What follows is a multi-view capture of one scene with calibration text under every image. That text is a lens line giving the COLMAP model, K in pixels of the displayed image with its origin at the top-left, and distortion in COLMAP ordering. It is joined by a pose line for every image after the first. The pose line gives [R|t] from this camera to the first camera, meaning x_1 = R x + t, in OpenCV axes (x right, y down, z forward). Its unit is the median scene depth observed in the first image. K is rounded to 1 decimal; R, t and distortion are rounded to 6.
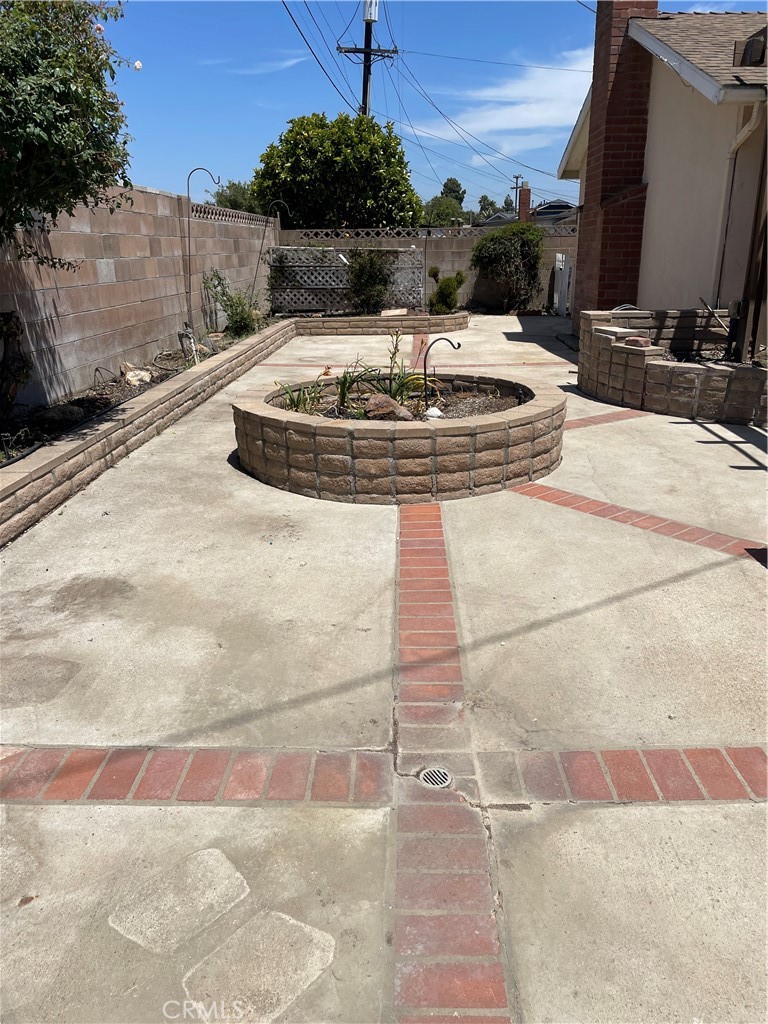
lens RADIAL K [[777.4, 0, 384.4], [0, 777.4, 506.6], [0, 0, 1]] dist [0.051309, -0.047551]
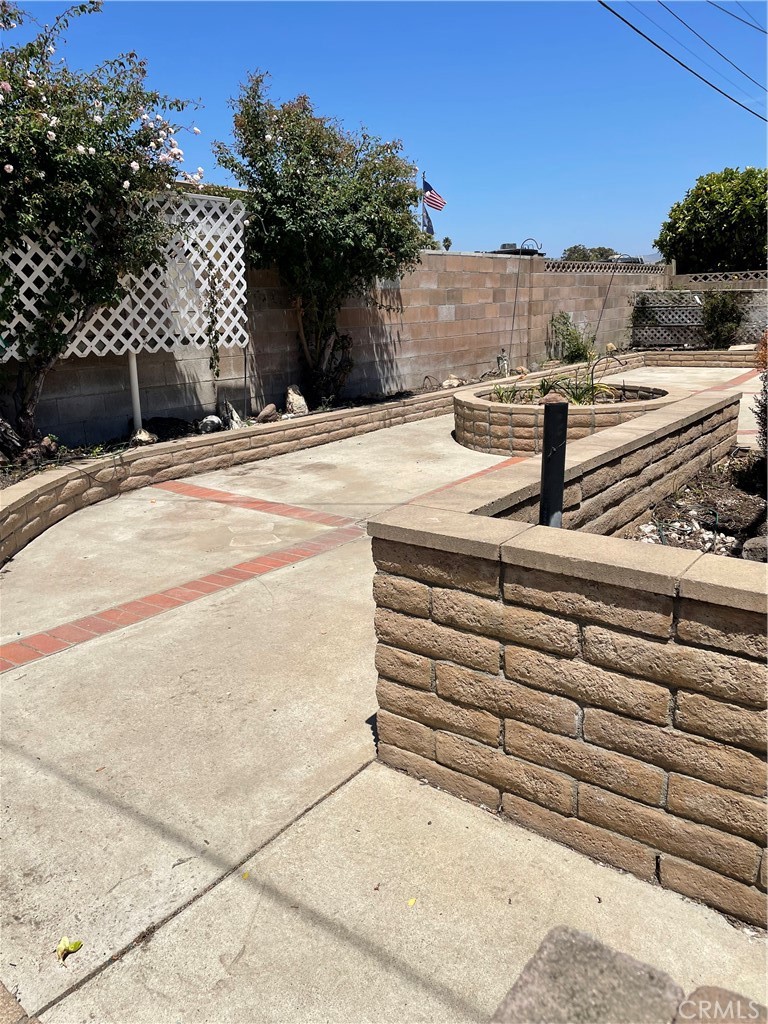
lens RADIAL K [[777.4, 0, 385.3], [0, 777.4, 516.5], [0, 0, 1]] dist [0.051309, -0.047551]
pose [[0.820413, 0.137749, -0.554930, 0.447984], [-0.159442, 0.987163, 0.009322, 0.092683], [0.549091, 0.080831, 0.831845, -0.287344]]
